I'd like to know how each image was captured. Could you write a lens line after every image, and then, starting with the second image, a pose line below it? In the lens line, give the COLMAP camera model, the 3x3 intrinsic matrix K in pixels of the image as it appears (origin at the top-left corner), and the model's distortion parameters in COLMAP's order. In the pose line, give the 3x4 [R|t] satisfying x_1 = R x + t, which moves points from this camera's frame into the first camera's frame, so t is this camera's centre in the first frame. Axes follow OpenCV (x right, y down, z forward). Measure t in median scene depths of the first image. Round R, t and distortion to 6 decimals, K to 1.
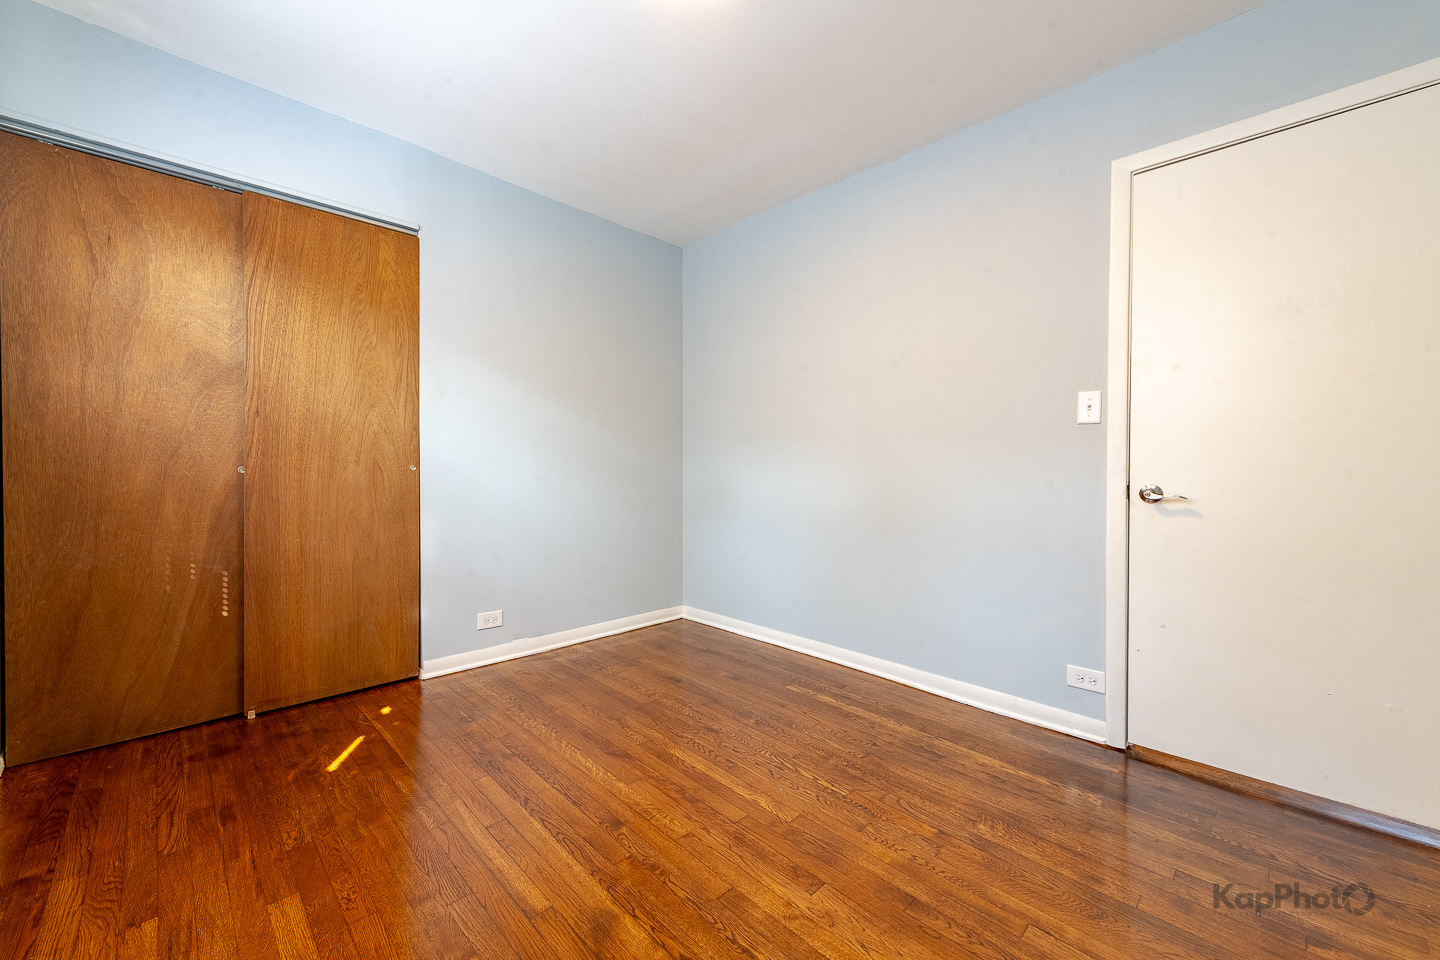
lens RADIAL K [[575.0, 0, 733.5], [0, 575.0, 462.0], [0, 0, 1]] dist [0.018439, -0.005371]
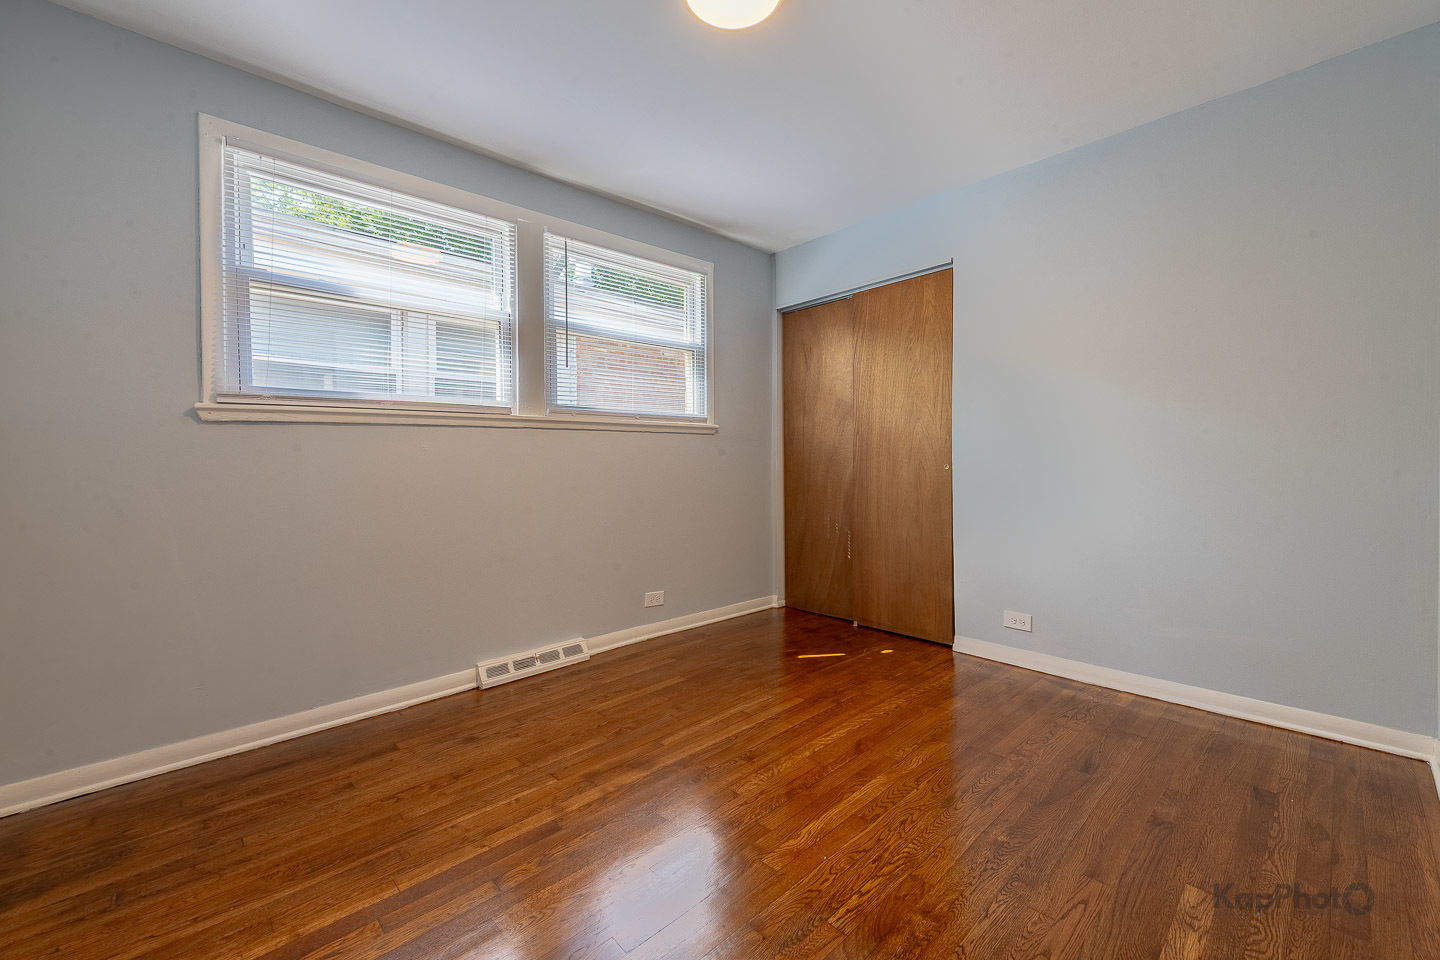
lens RADIAL K [[585.0, 0, 774.6], [0, 585.0, 462.2], [0, 0, 1]] dist [0.015802, -0.005820]
pose [[0.007204, -0.013822, -0.999879, 0.722644], [0.014923, 0.999795, -0.013713, 0.013105], [0.999863, -0.014822, 0.007409, 0.728506]]
